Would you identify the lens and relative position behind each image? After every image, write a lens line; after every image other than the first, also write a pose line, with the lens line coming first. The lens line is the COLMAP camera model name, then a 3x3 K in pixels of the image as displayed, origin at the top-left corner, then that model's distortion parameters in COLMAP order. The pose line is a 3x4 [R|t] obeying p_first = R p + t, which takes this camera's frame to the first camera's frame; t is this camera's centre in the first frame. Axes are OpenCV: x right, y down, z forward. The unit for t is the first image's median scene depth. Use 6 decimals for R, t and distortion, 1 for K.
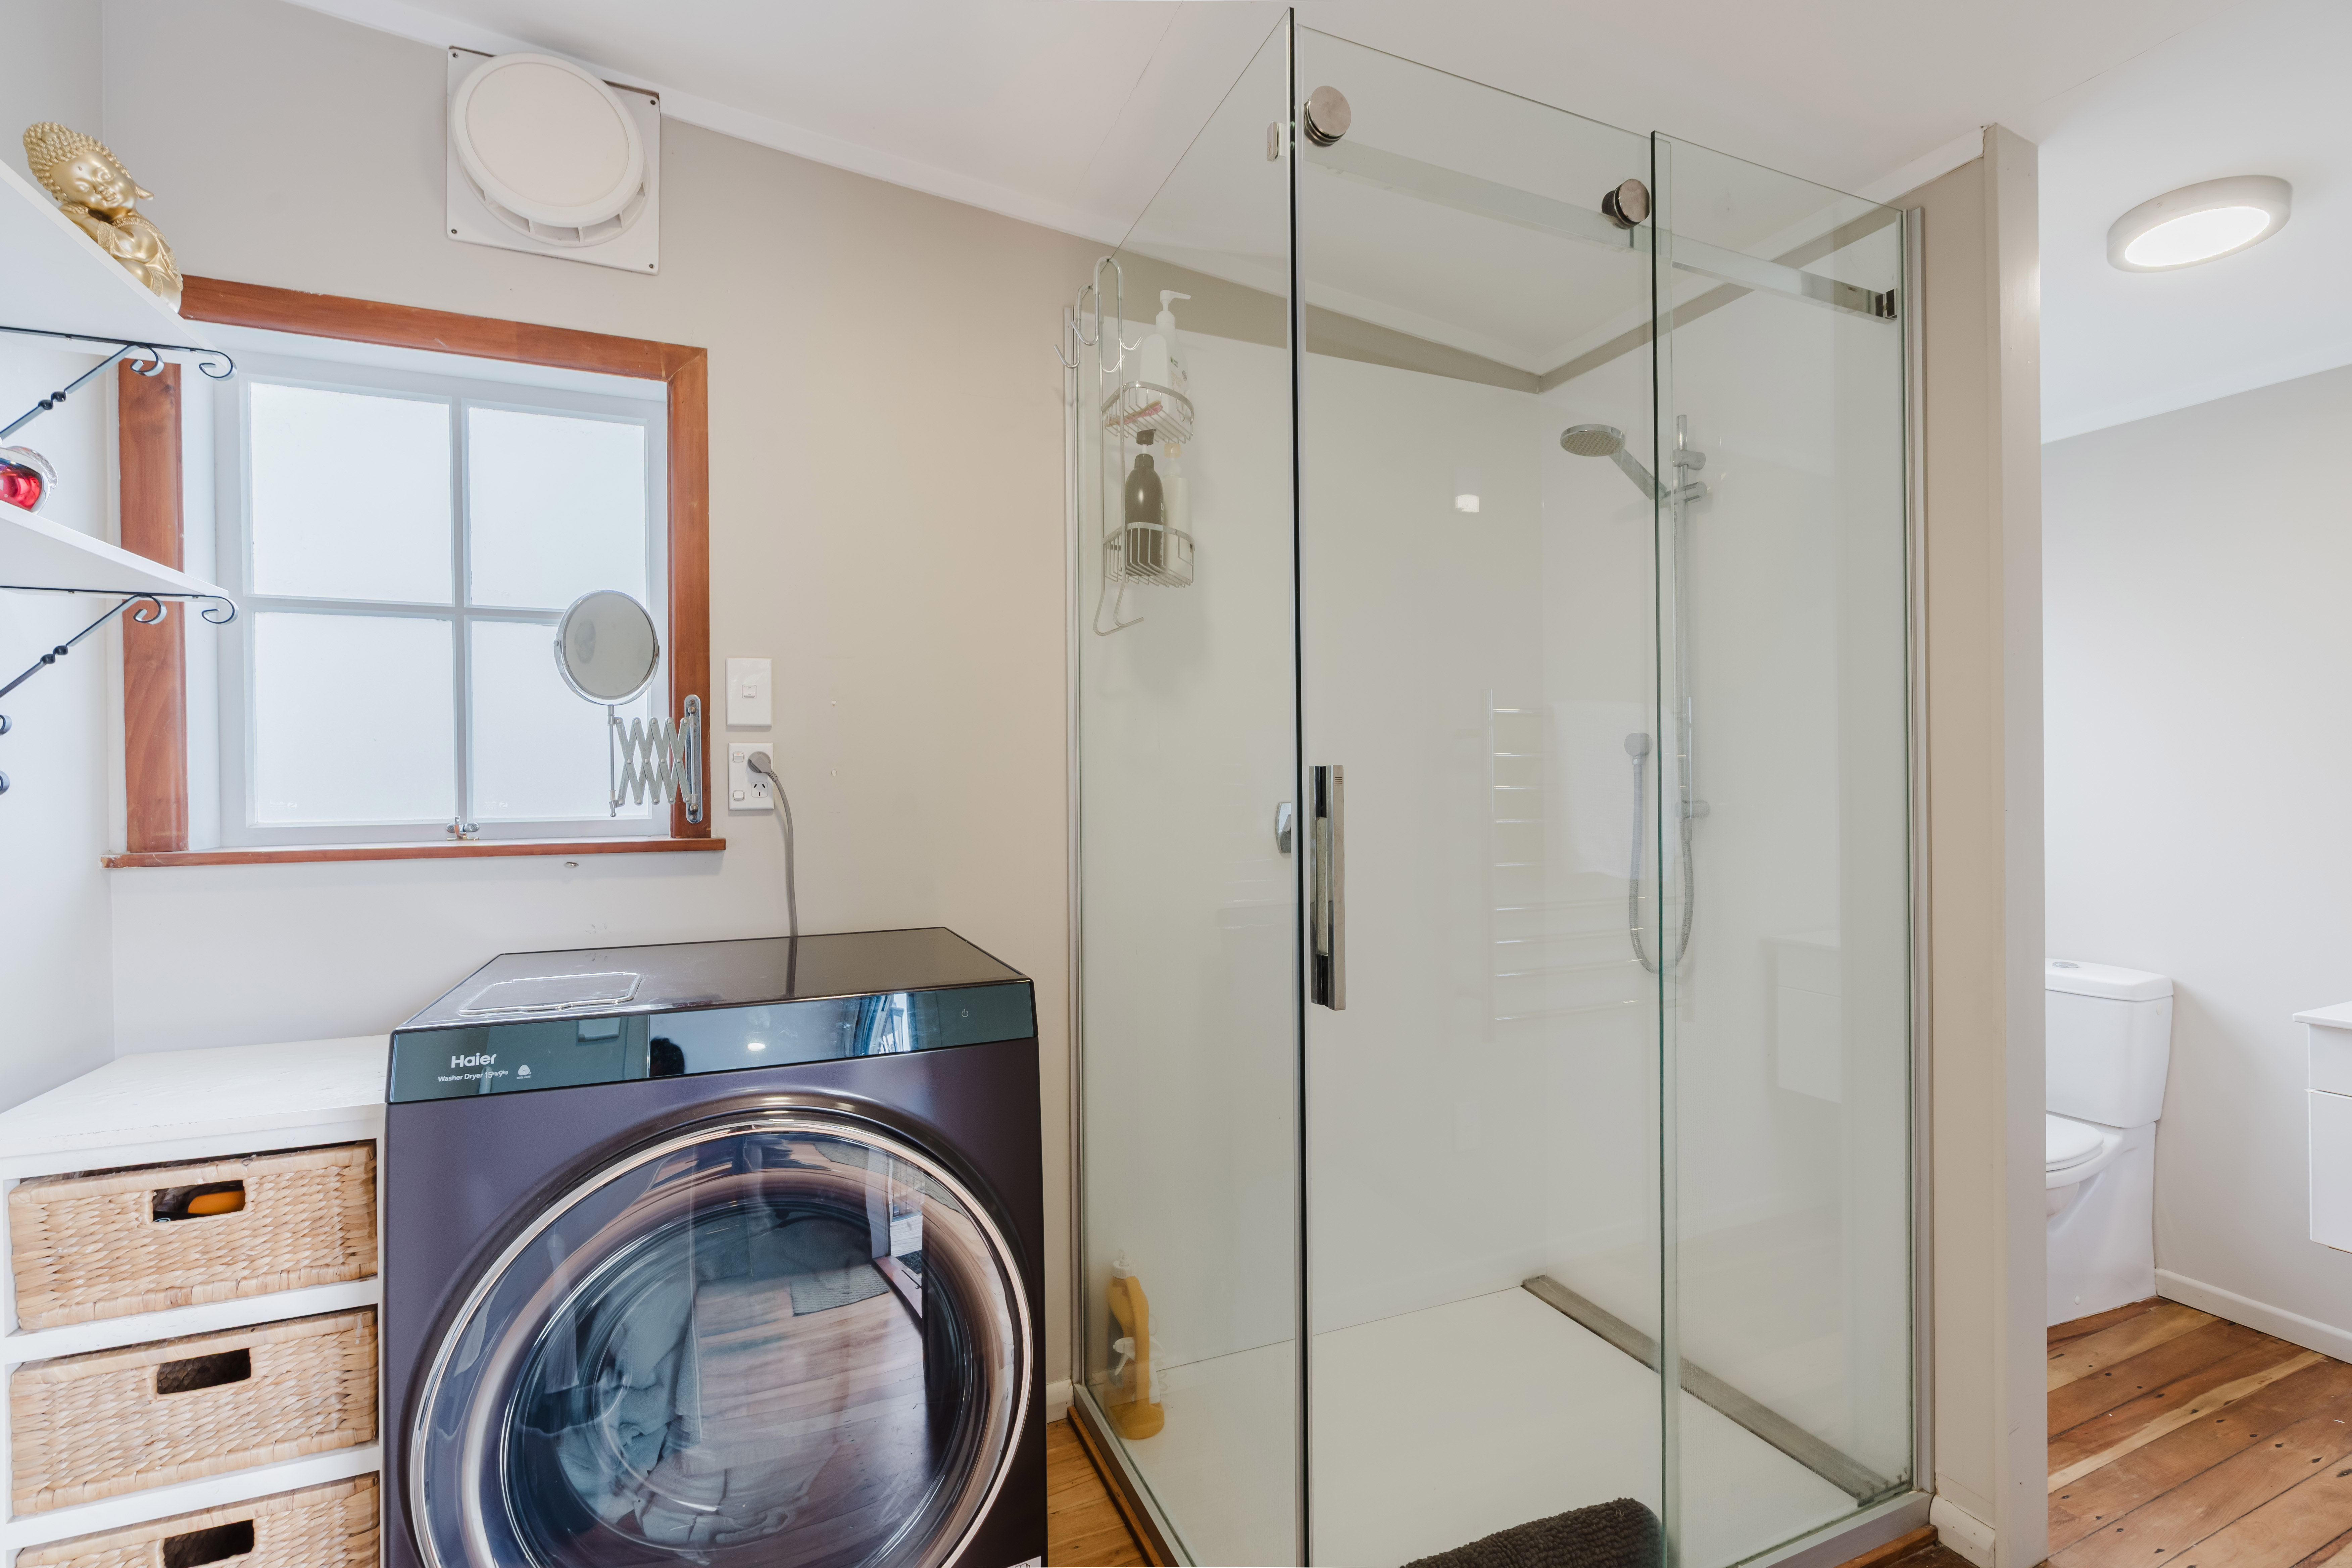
lens RADIAL K [[1054.1, 0, 1176.0], [0, 1054.1, 784.0], [0, 0, 1]] dist [-0.002645, 0.001395]
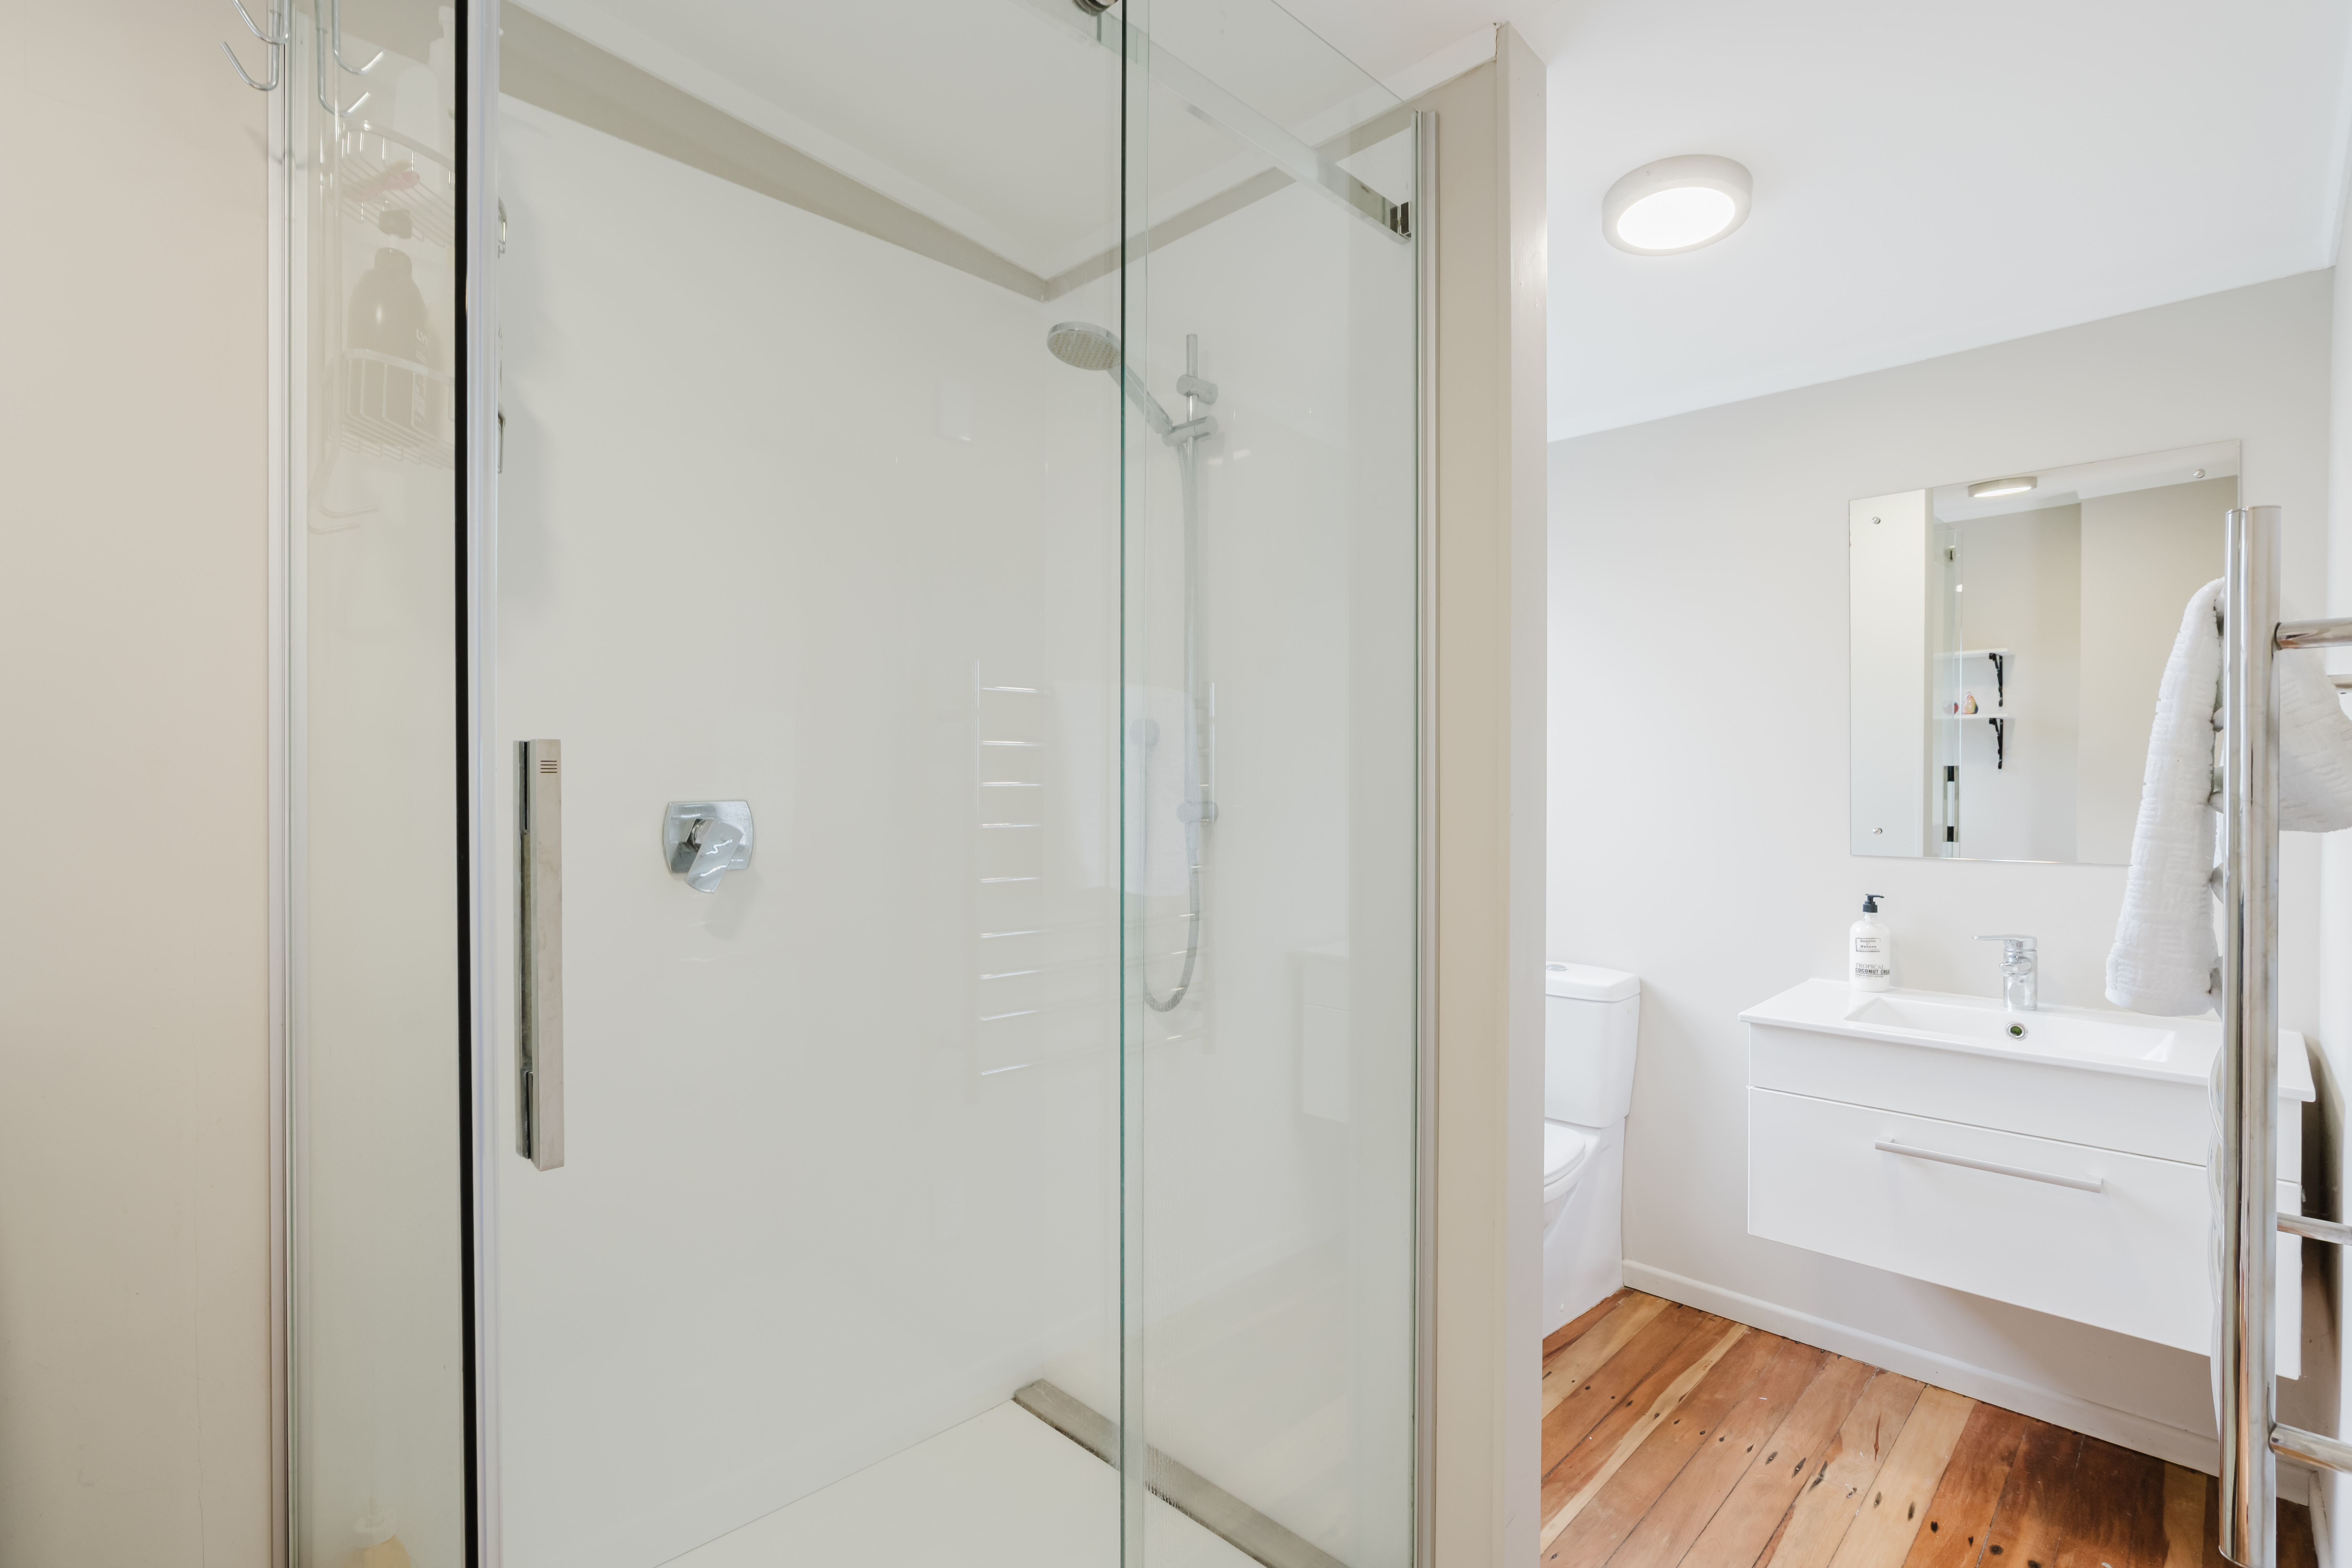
lens RADIAL K [[1099.7, 0, 1176.0], [0, 1099.7, 784.0], [0, 0, 1]] dist [-0.012328, -0.000009]
pose [[0.929659, 0.008936, 0.368312, 0.155119], [-0.009602, 0.999954, -0.000023, 0.001803], [-0.368295, -0.003515, 0.929702, 0.204426]]
